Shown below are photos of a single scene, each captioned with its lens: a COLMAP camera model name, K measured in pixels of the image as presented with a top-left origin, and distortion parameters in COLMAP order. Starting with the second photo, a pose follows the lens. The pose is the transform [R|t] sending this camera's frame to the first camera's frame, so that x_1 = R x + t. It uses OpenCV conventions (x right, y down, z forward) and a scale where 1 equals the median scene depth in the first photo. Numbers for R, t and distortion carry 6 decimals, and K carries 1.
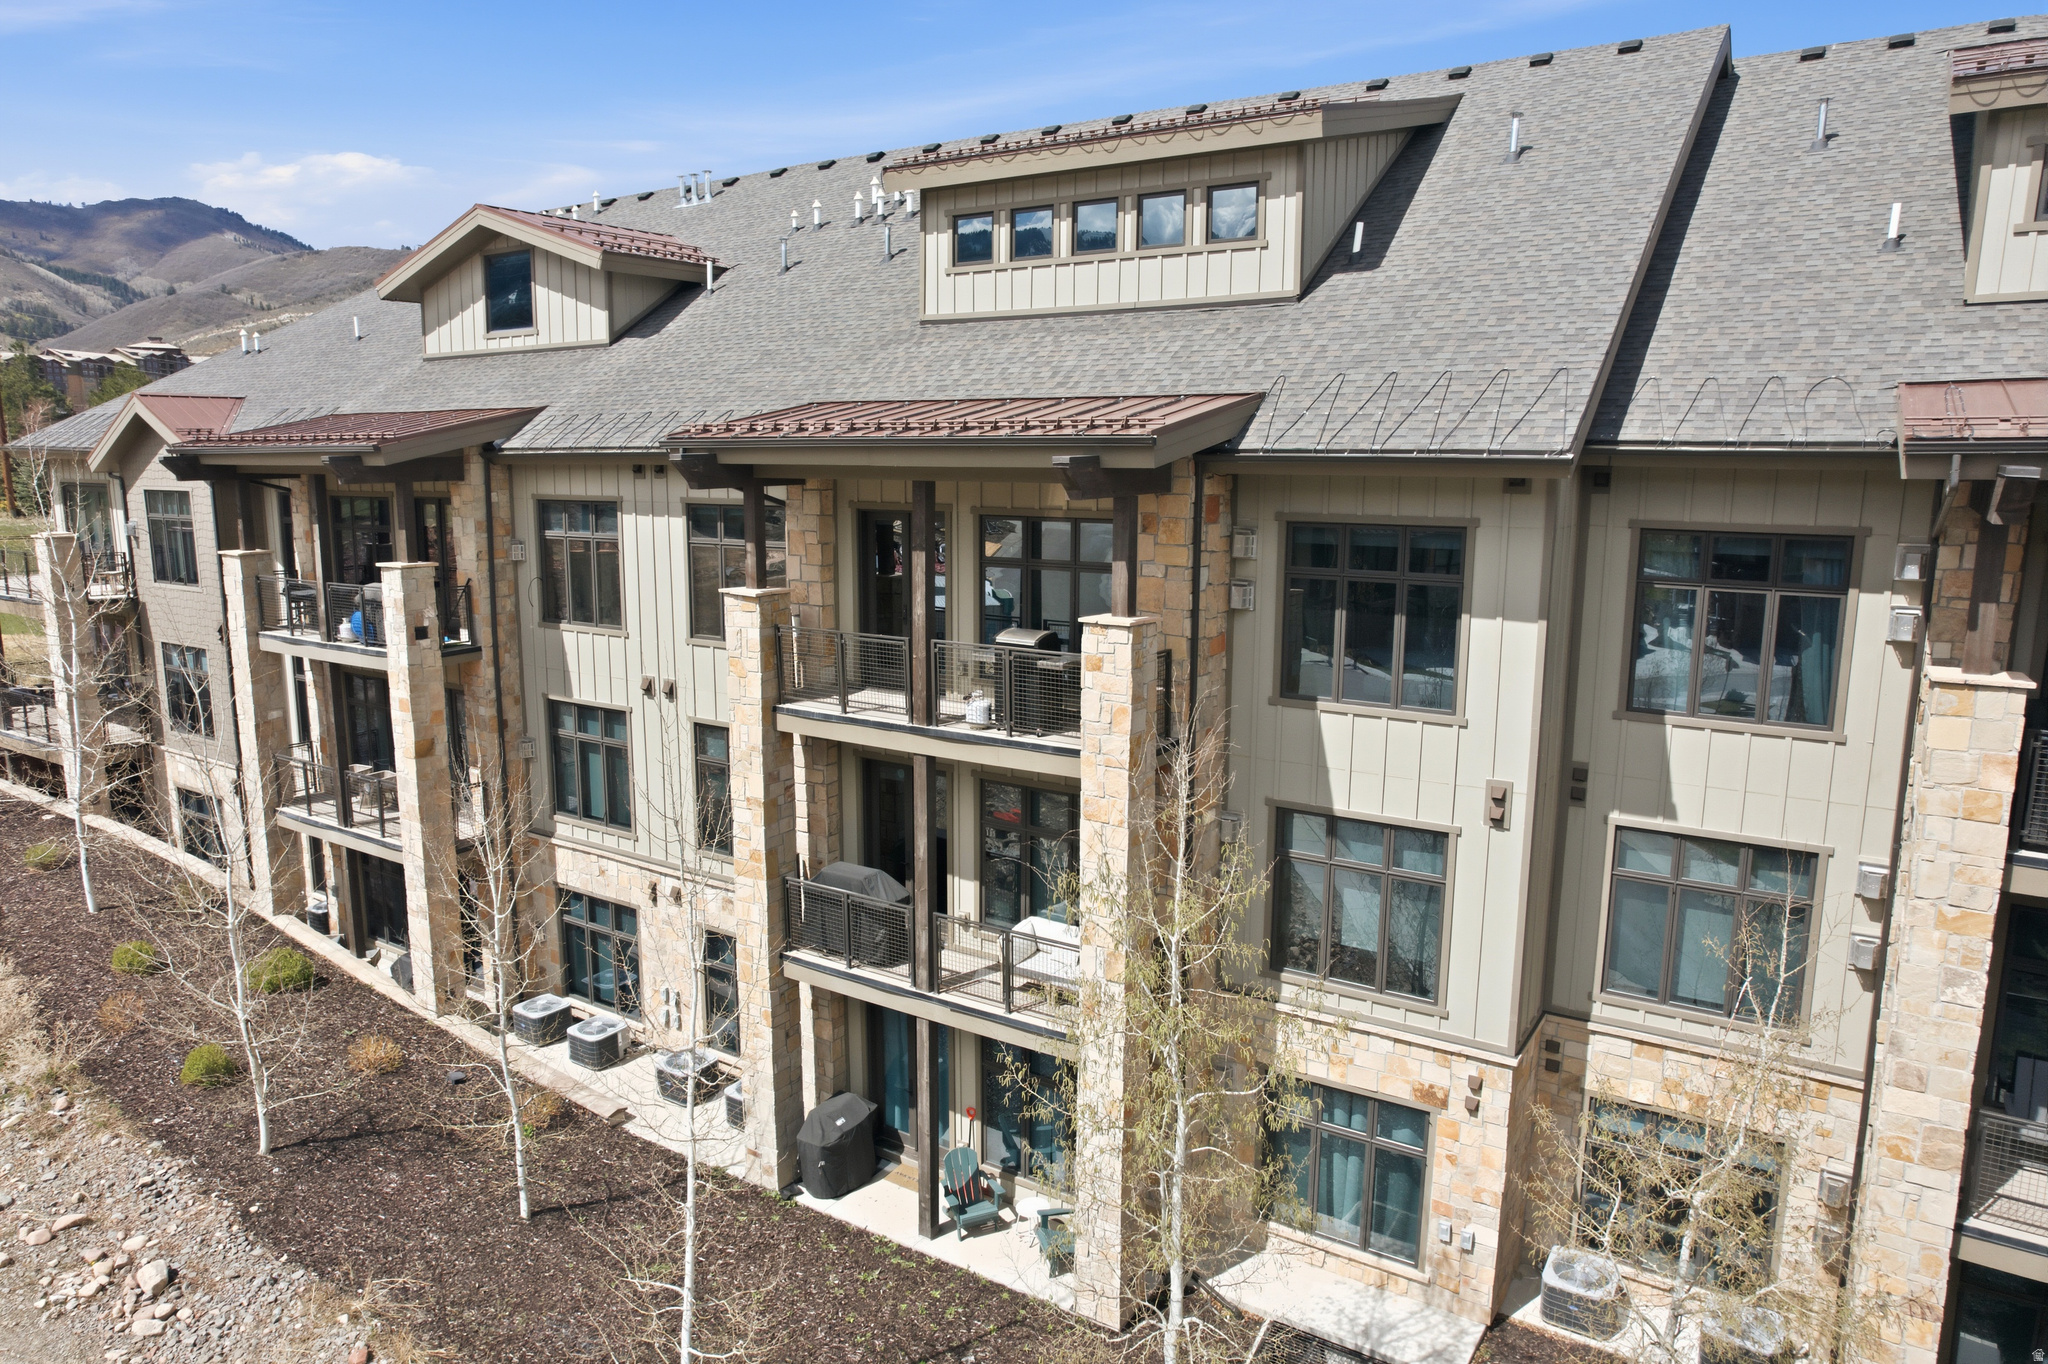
lens RADIAL K [[1313.1, 0, 1032.1], [0, 1313.1, 681.1], [0, 0, 1]] dist [-0.081040, 0.073434]
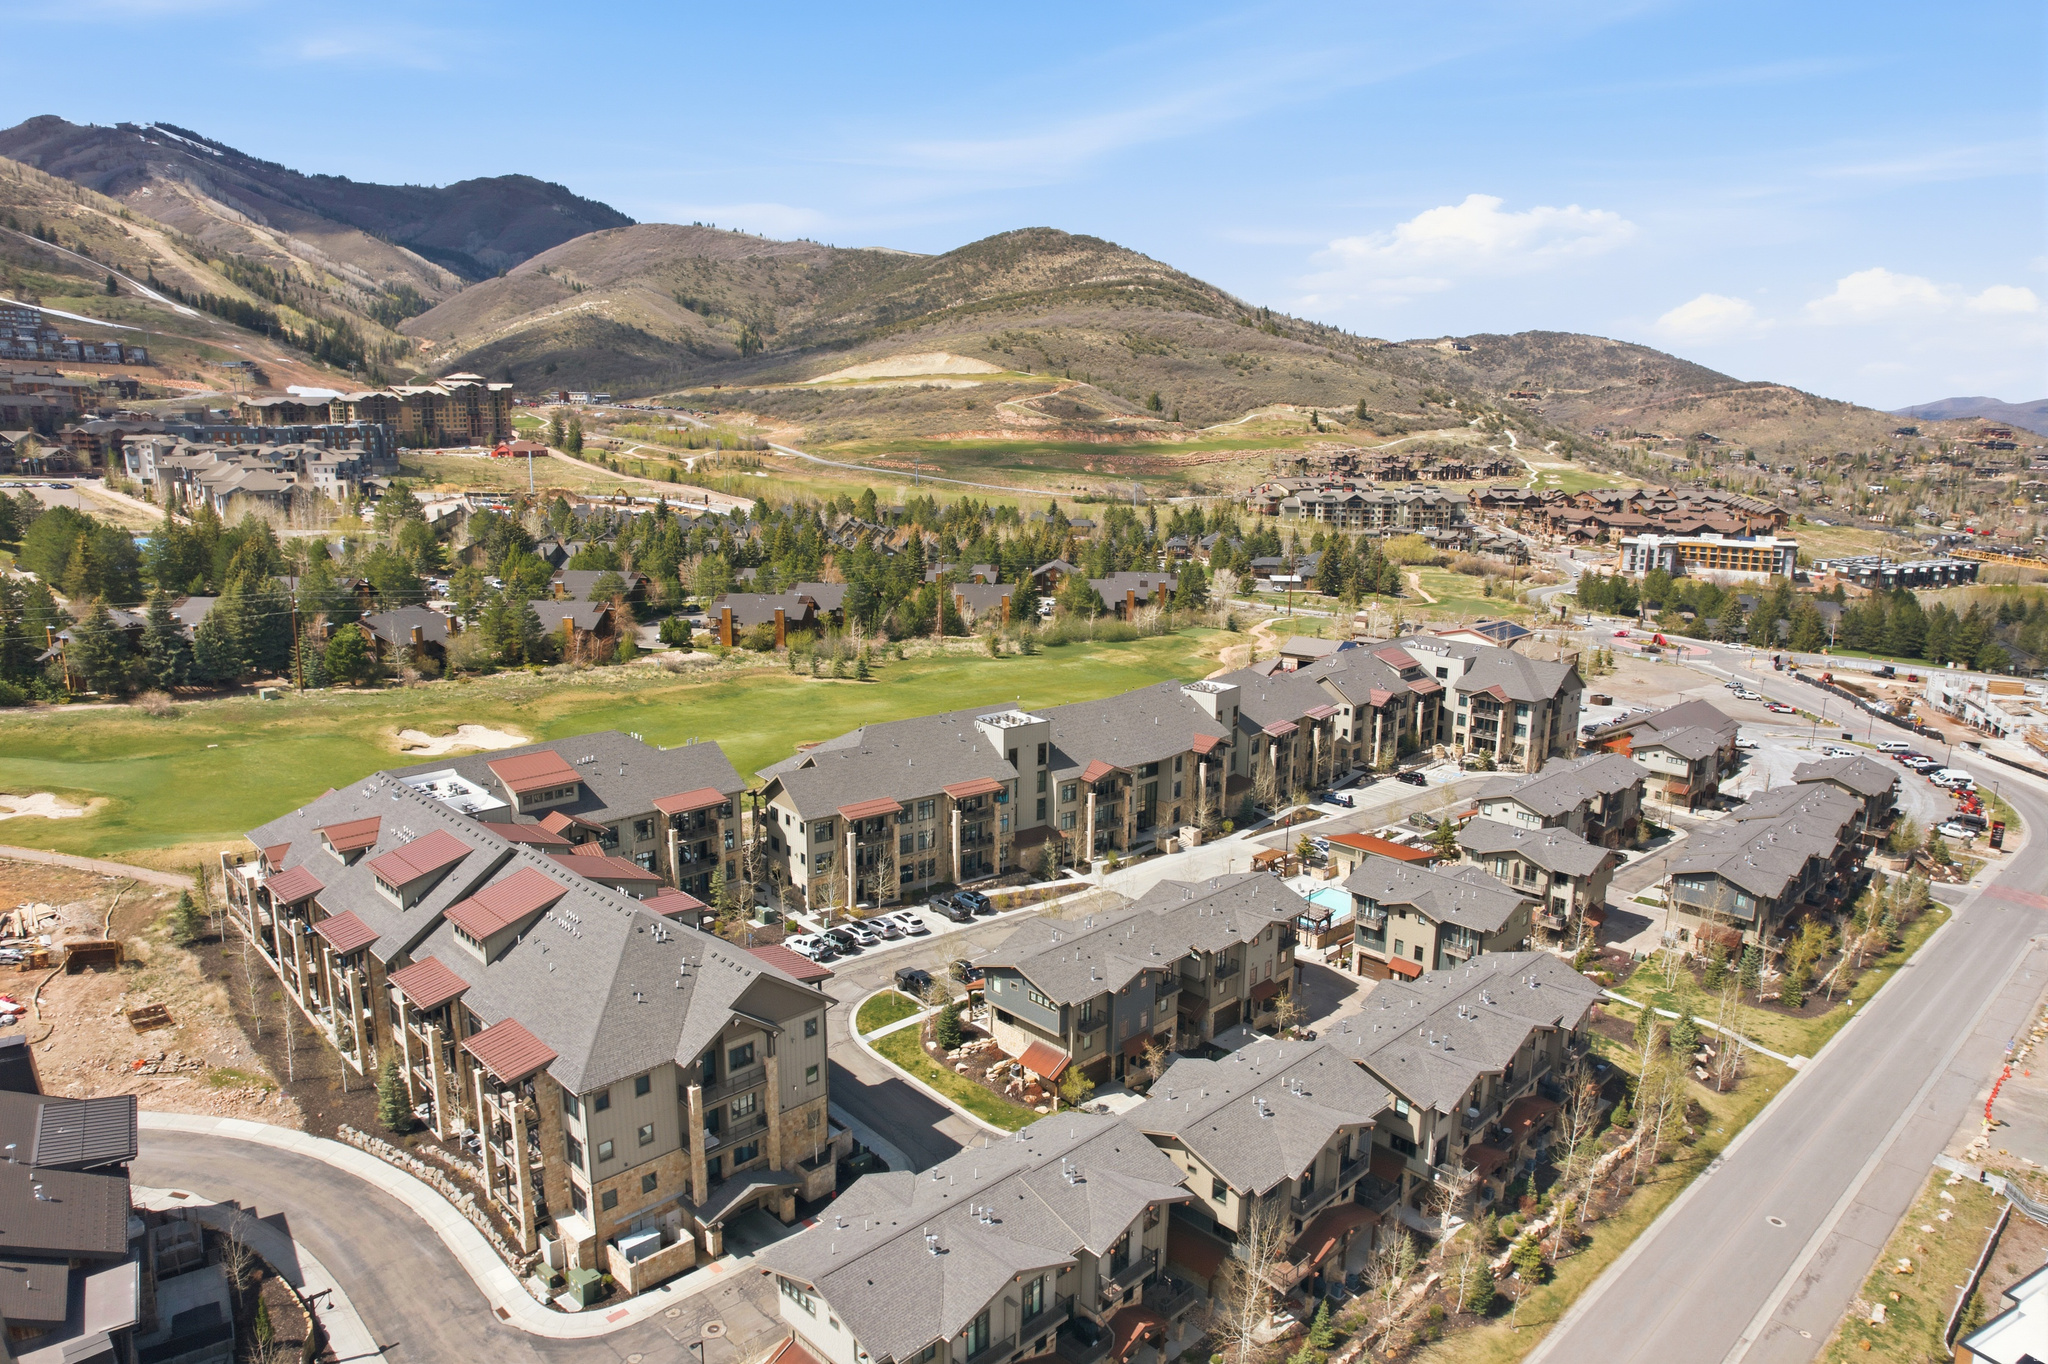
lens RADIAL K [[1313.1, 0, 1032.1], [0, 1313.1, 681.1], [0, 0, 1]] dist [-0.081040, 0.073434]
pose [[0.977403, 0.048451, -0.205755, 3.810017], [-0.038687, 0.997938, 0.051217, -1.477117], [0.207813, -0.042100, 0.977262, -3.589492]]
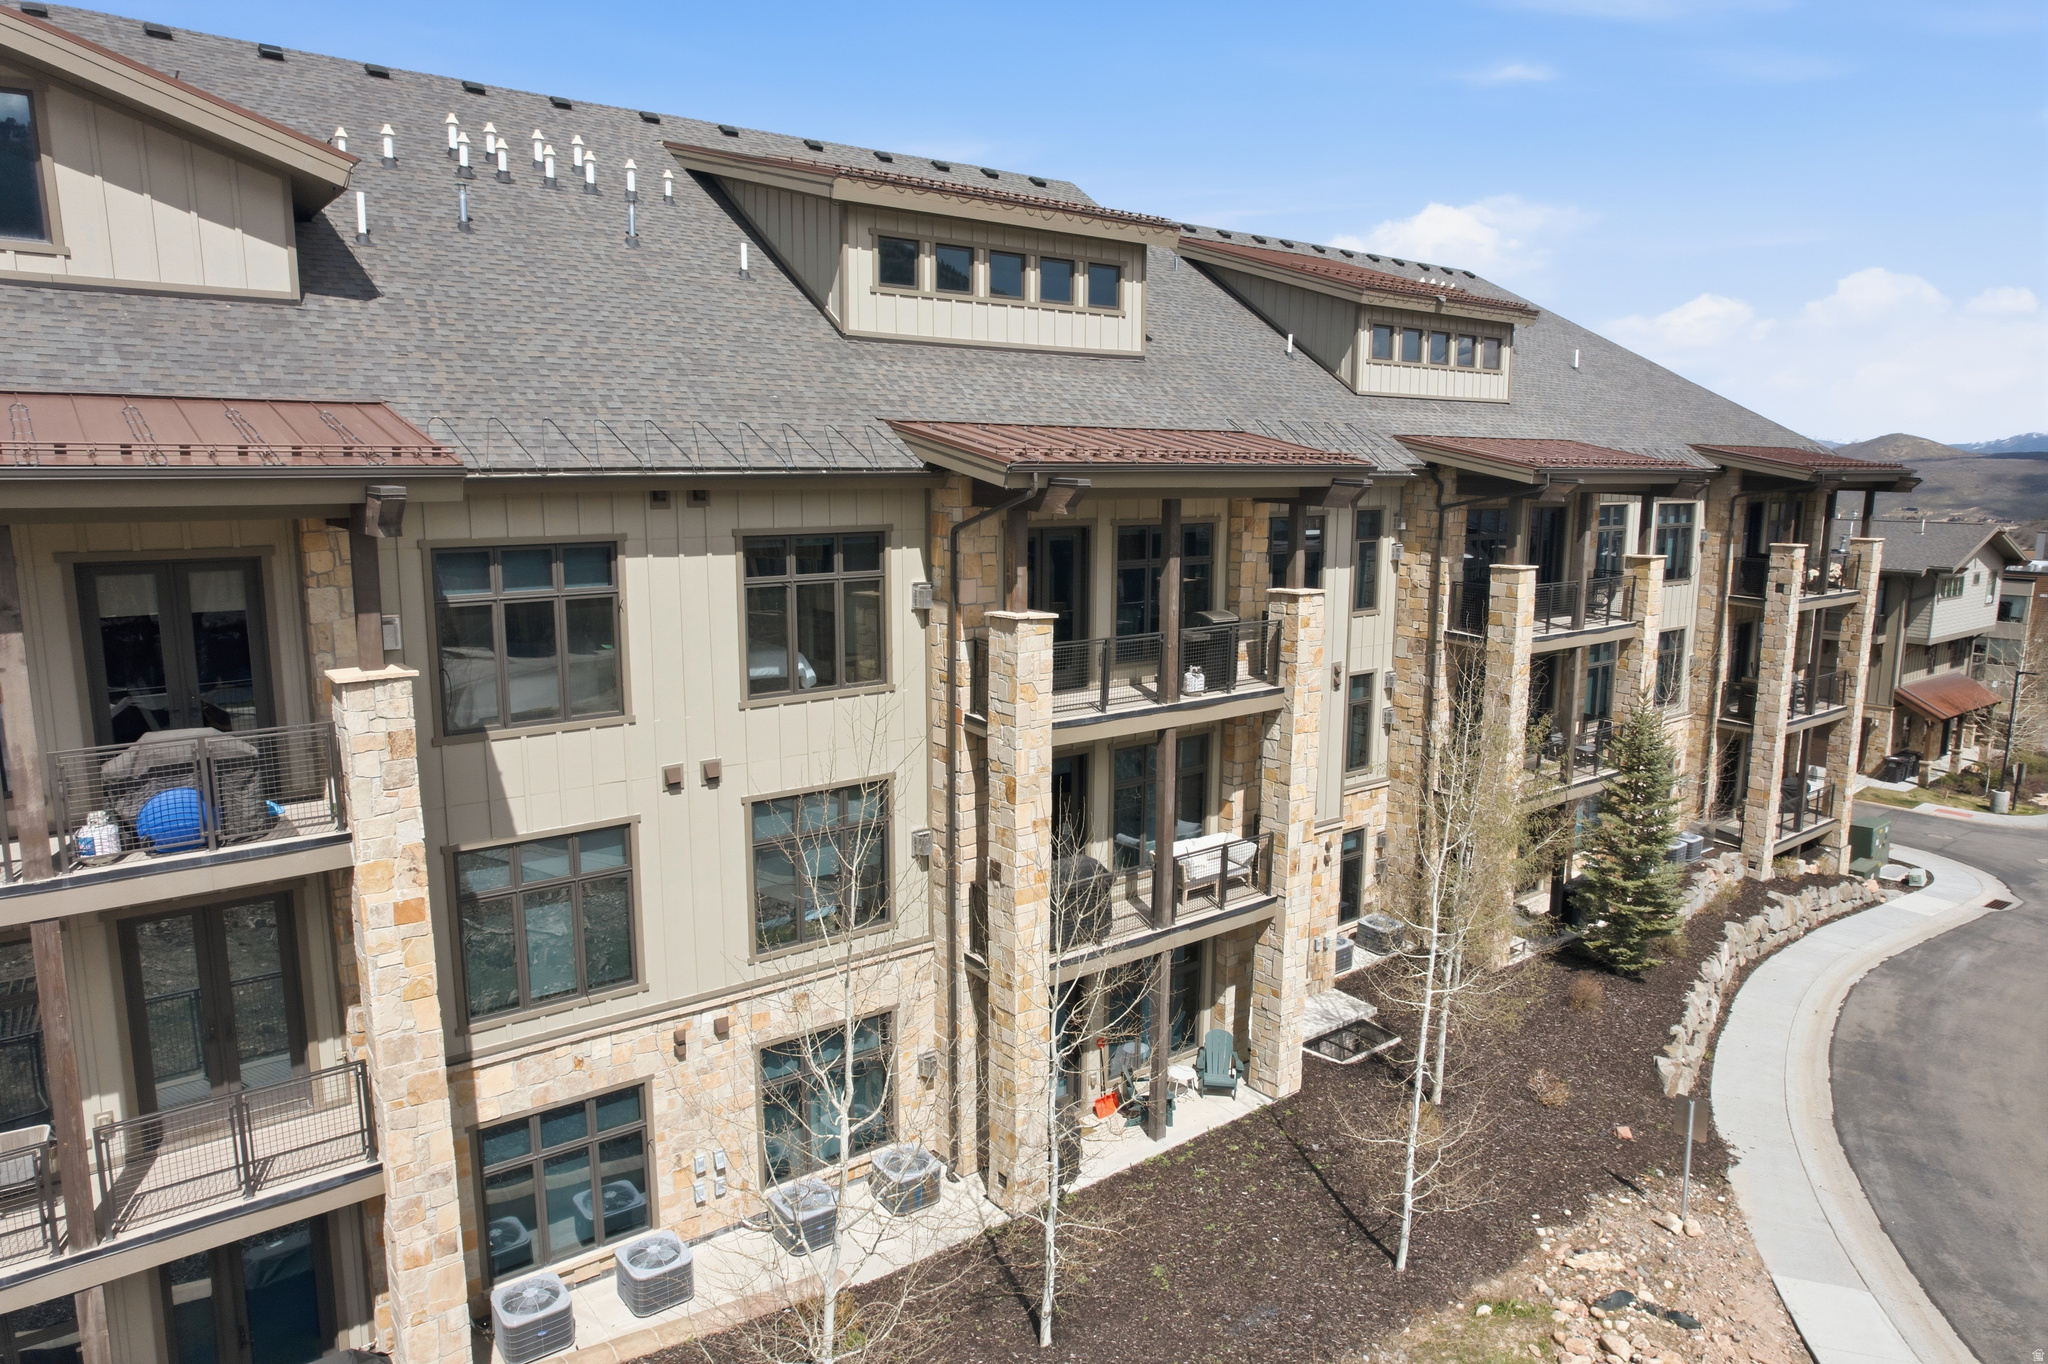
lens RADIAL K [[1313.1, 0, 1032.1], [0, 1313.1, 681.1], [0, 0, 1]] dist [-0.081040, 0.073434]
pose [[0.320480, -0.162431, 0.933225, -0.996140], [0.153160, 0.981111, 0.118169, -0.118099], [-0.934791, 0.105062, 0.339304, 0.572748]]
